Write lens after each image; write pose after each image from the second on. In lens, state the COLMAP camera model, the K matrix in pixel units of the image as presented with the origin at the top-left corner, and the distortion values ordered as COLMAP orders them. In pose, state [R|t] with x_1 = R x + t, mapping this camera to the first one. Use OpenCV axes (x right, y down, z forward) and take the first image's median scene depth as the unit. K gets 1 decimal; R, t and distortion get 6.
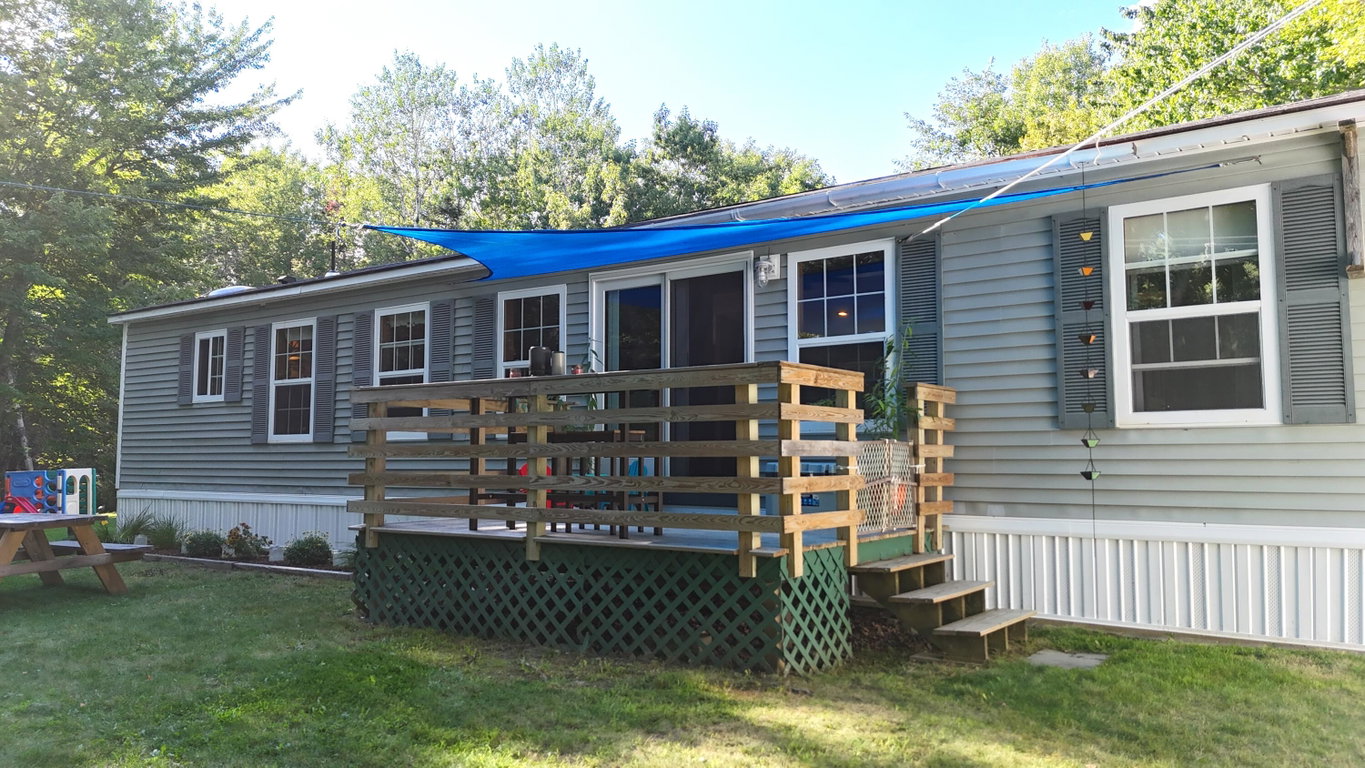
lens RADIAL K [[1027.5, 0, 680.6], [0, 1027.5, 383.2], [0, 0, 1]] dist [0.086063, -0.063026]
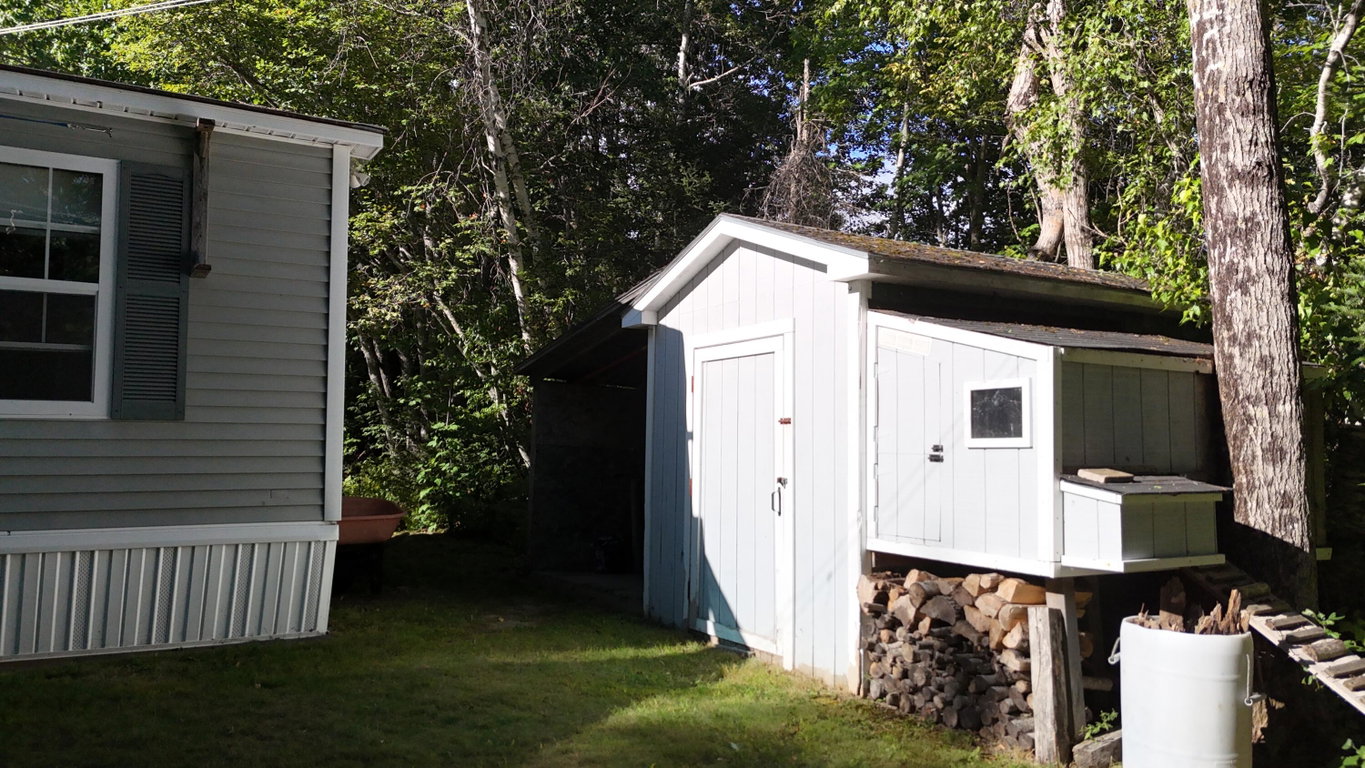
lens RADIAL K [[1027.5, 0, 681.2], [0, 1027.5, 379.3], [0, 0, 1]] dist [0.086063, -0.063026]
pose [[0.410539, 0.079767, 0.908347, -0.066892], [-0.071993, 0.995892, -0.054917, 0.018853], [-0.908997, -0.042849, 0.414595, 0.158593]]
